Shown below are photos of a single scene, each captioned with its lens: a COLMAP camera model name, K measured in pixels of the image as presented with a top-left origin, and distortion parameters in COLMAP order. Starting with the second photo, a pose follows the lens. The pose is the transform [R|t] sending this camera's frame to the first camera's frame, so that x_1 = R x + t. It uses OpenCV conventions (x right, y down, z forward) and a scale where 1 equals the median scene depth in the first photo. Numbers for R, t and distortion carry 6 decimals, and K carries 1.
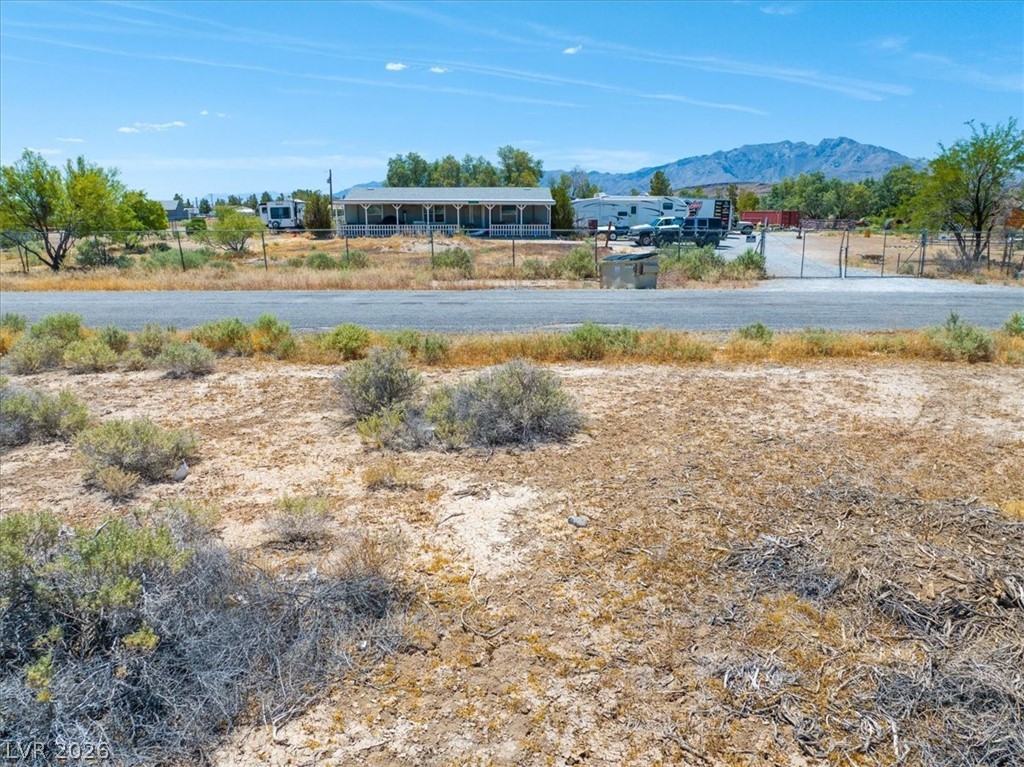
lens RADIAL K [[730.2, 0, 515.7], [0, 730.2, 379.4], [0, 0, 1]] dist [-0.047016, 0.018462]
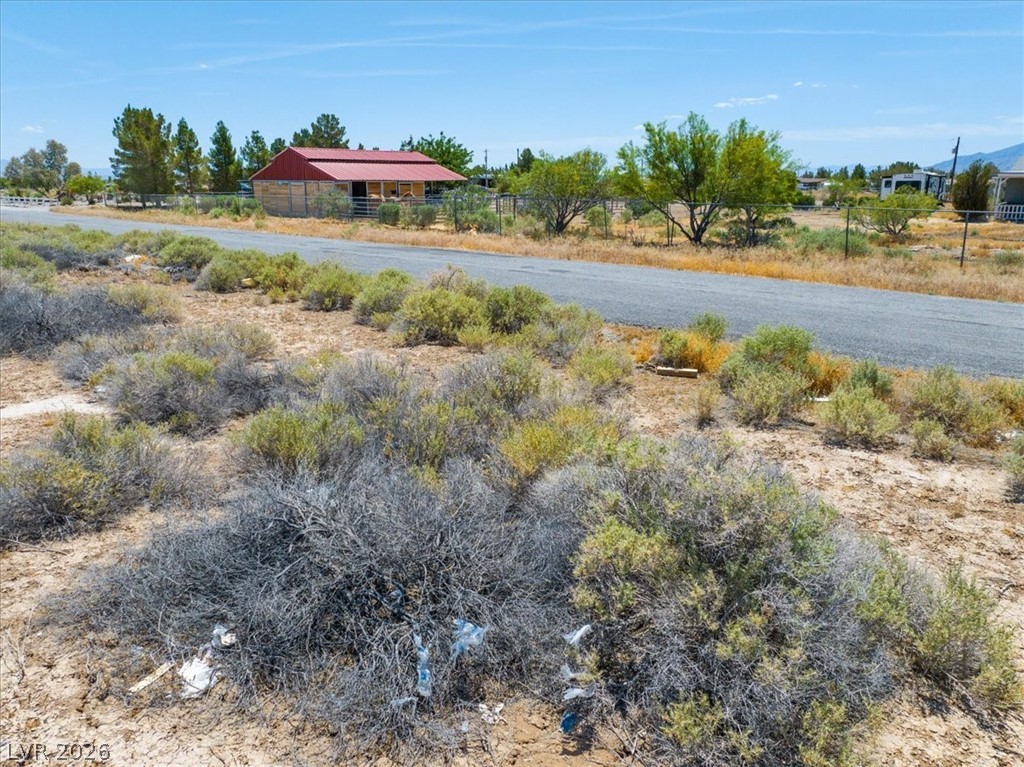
lens RADIAL K [[719.9, 0, 511.7], [0, 719.9, 384.1], [0, 0, 1]] dist [-0.046823, 0.018838]
pose [[0.738420, 0.186059, -0.648166, -0.179071], [-0.156539, 0.982222, 0.103615, -0.032936], [0.655921, 0.024952, 0.754417, 0.148338]]
